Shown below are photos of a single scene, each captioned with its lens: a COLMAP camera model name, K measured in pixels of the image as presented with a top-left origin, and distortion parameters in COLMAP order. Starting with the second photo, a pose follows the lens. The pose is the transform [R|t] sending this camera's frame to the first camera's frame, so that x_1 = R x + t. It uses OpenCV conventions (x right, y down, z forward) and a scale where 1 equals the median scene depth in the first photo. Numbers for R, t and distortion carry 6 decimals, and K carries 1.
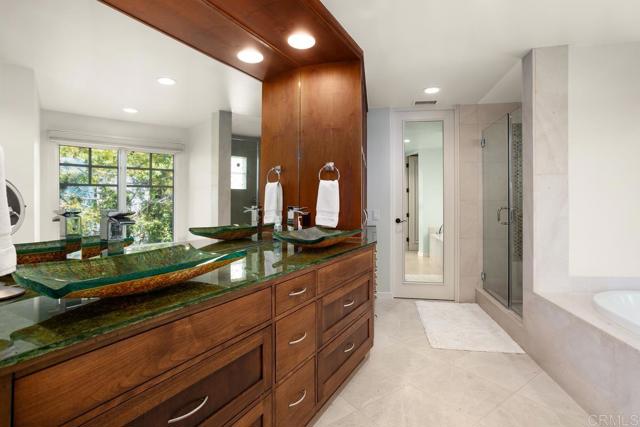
lens RADIAL K [[313.4, 0, 319.4], [0, 313.4, 206.0], [0, 0, 1]] dist [-0.037494, 0.025150]
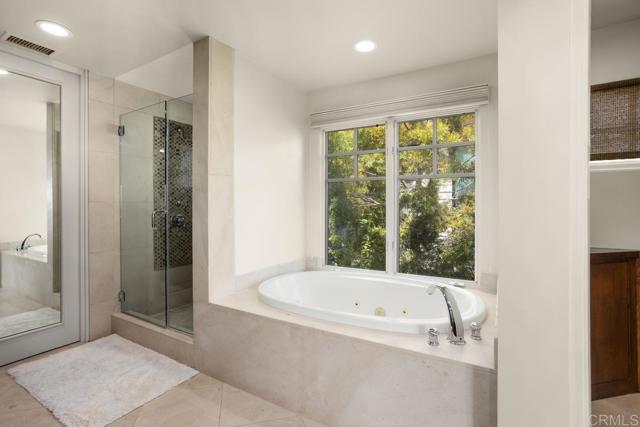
lens RADIAL K [[313.4, 0, 319.4], [0, 313.4, 206.0], [0, 0, 1]] dist [-0.037494, 0.025150]
pose [[0.369772, -0.002702, 0.929119, -0.033699], [0.011886, 0.999928, -0.001823, -0.001067], [-0.929046, 0.011718, 0.369777, 0.295104]]
